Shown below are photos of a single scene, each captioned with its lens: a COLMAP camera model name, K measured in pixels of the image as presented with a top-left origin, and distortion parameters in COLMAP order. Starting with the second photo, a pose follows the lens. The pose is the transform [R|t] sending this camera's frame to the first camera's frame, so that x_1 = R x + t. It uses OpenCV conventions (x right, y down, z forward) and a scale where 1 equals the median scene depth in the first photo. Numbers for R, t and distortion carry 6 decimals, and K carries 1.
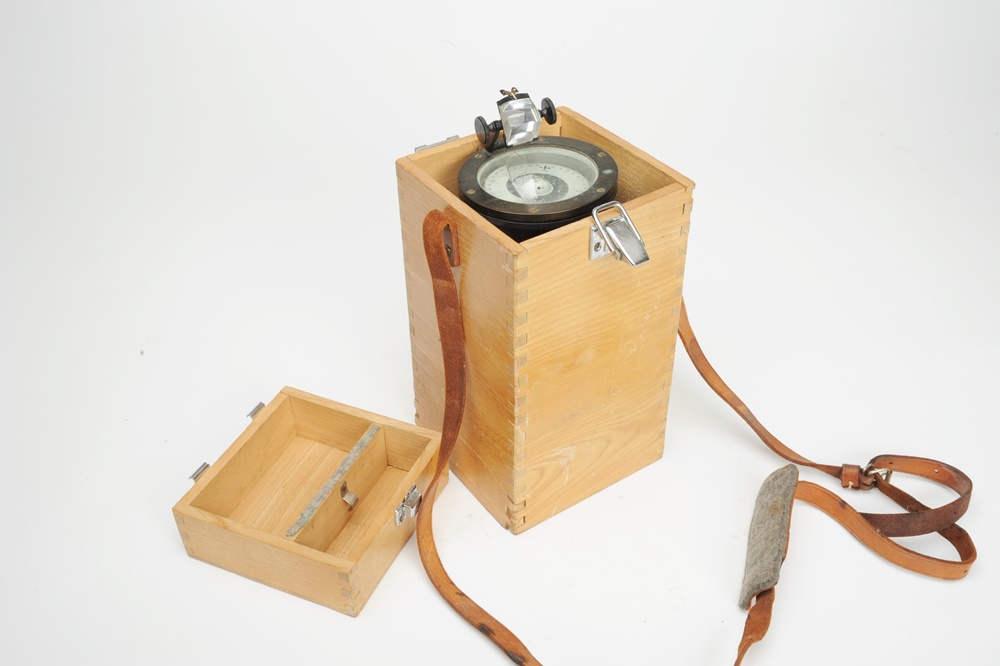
lens RADIAL K [[989.0, 0, 500.0], [0, 989.0, 333.0], [0, 0, 1]] dist [-0.071328, 0.207307]
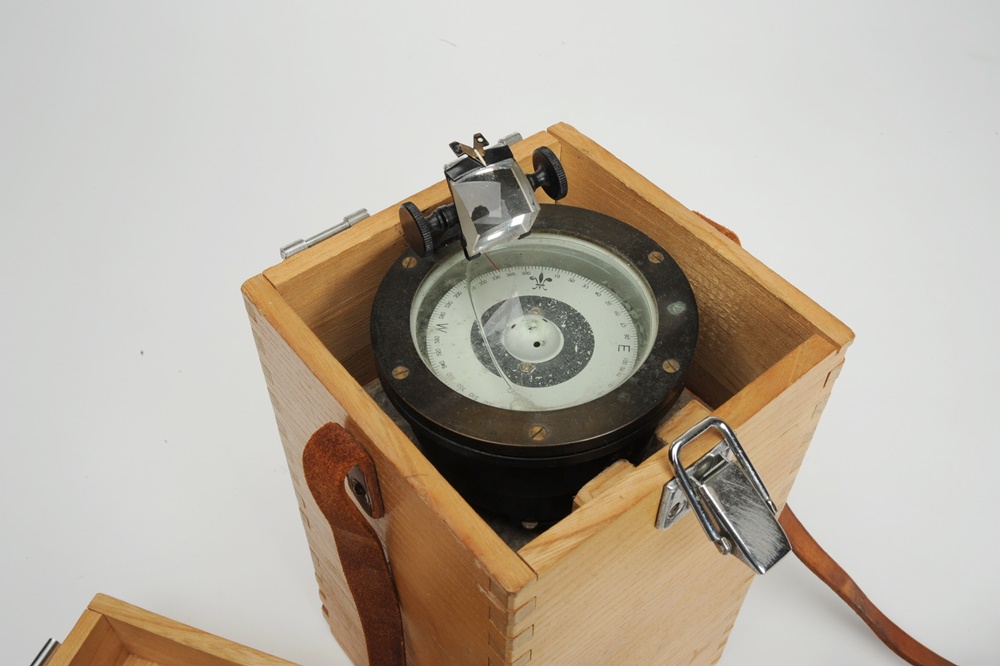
lens RADIAL K [[989.0, 0, 500.0], [0, 989.0, 333.0], [0, 0, 1]] dist [-0.071328, 0.207307]
pose [[0.996271, -0.046327, 0.072780, -0.013979], [0.032858, 0.983766, 0.176425, -0.229070], [-0.079772, -0.173376, 0.981620, 0.495631]]
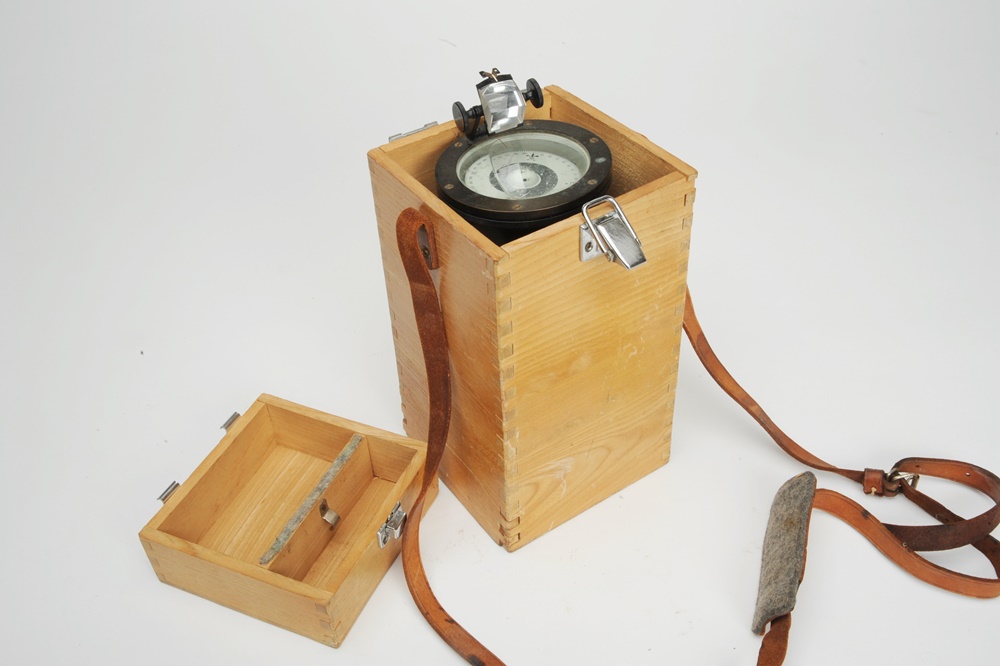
lens RADIAL K [[989.0, 0, 500.0], [0, 989.0, 333.0], [0, 0, 1]] dist [-0.071328, 0.207307]
pose [[0.999617, -0.020094, -0.019052, 0.029852], [0.020846, 0.998976, 0.040161, -0.041578], [0.018226, -0.040543, 0.999012, 0.086663]]
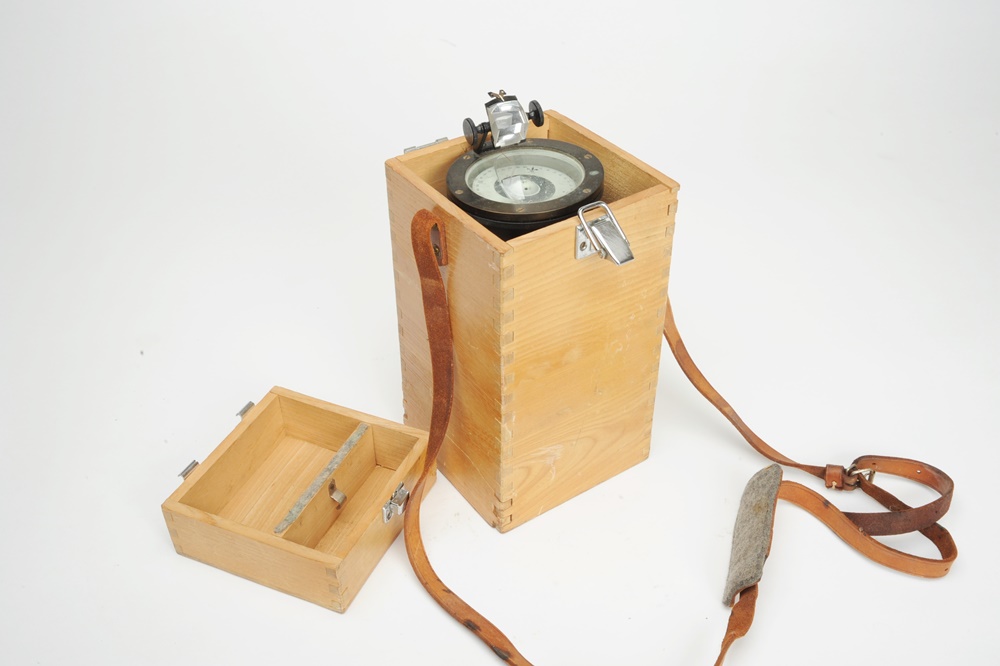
lens RADIAL K [[989.0, 0, 500.0], [0, 989.0, 333.0], [0, 0, 1]] dist [-0.071328, 0.207307]
pose [[0.999966, 0.003960, 0.007184, 0.005657], [-0.003869, 0.999912, -0.012667, 0.013532], [-0.007233, 0.012639, 0.999894, -0.011463]]
